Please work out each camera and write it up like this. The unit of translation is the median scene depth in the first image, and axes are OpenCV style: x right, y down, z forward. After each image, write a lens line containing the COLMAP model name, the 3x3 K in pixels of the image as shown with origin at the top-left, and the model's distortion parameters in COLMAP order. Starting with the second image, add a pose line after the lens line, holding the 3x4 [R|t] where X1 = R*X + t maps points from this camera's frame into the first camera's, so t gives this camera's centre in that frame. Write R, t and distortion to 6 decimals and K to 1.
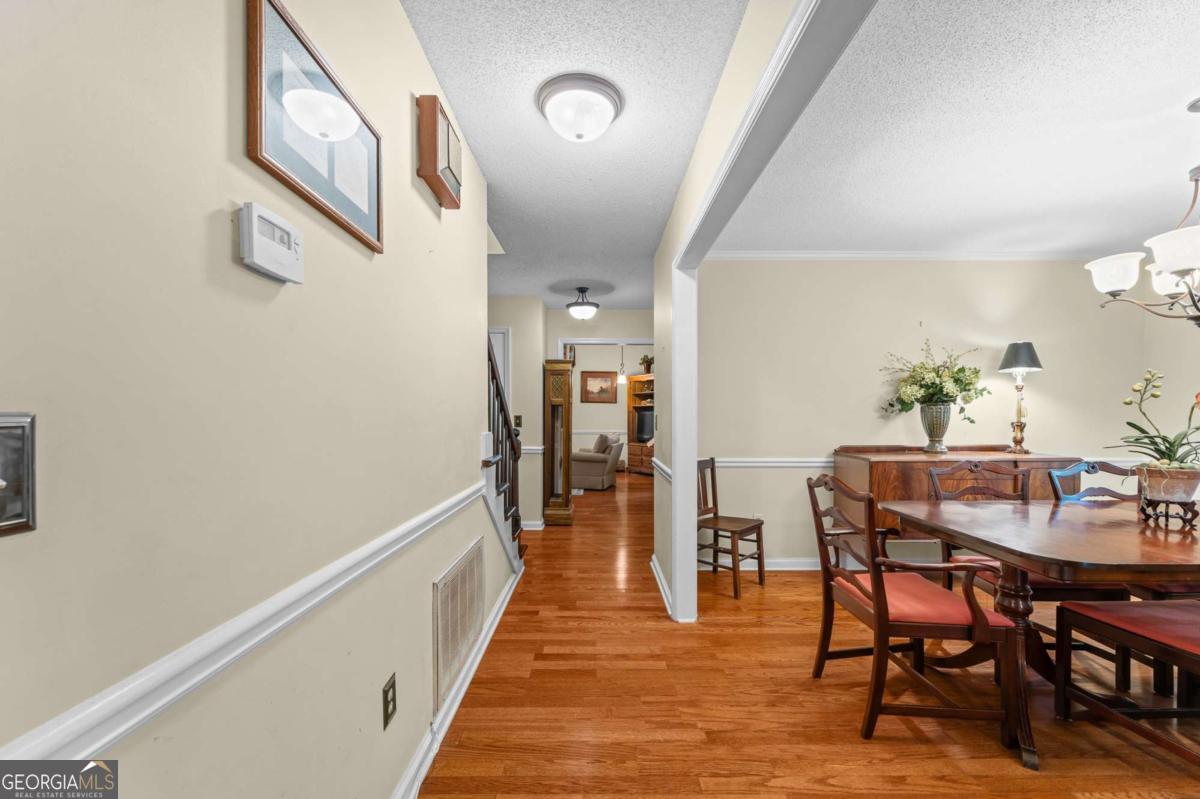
lens RADIAL K [[453.1, 0, 624.7], [0, 453.1, 403.7], [0, 0, 1]] dist [0.016821, -0.000191]
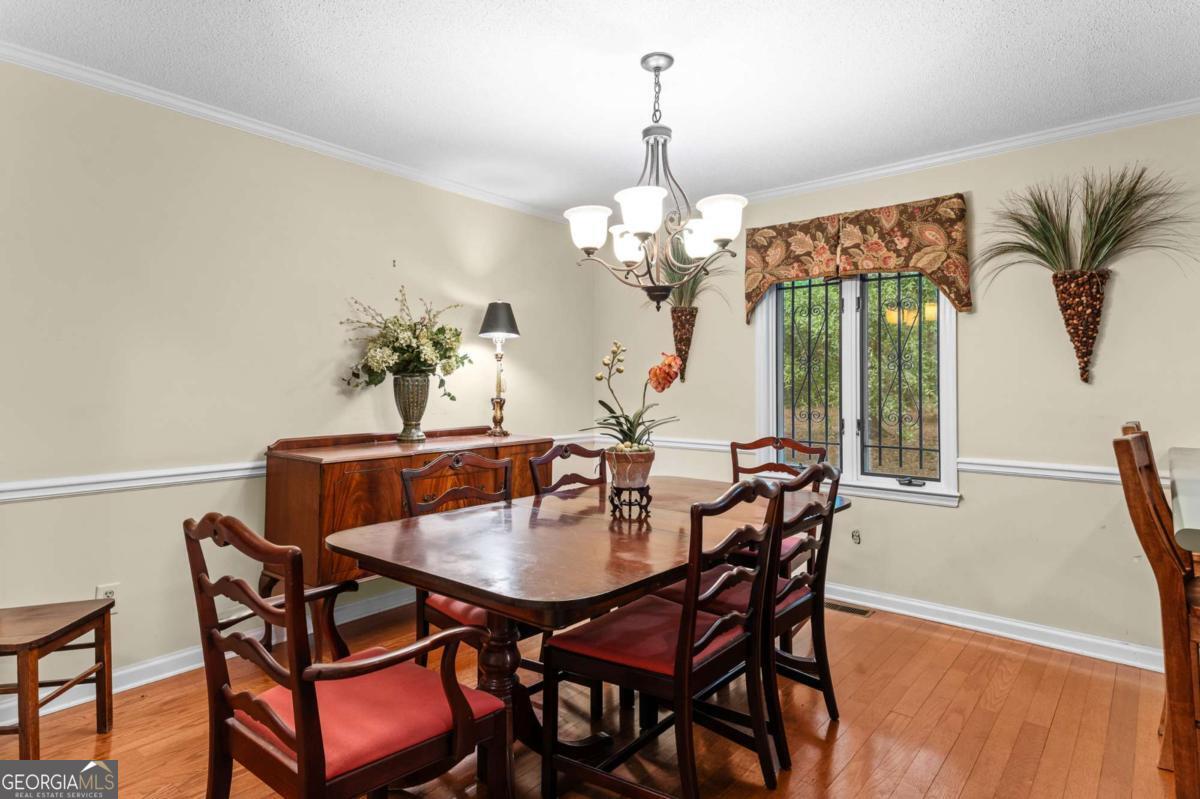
lens RADIAL K [[477.1, 0, 600.1], [0, 477.1, 394.4], [0, 0, 1]] dist [0.000015, -0.000137]
pose [[0.576163, -0.026074, 0.816919, 0.259693], [-0.018229, 0.998832, 0.044736, -0.008490], [-0.817132, -0.040667, 0.575015, 0.353812]]
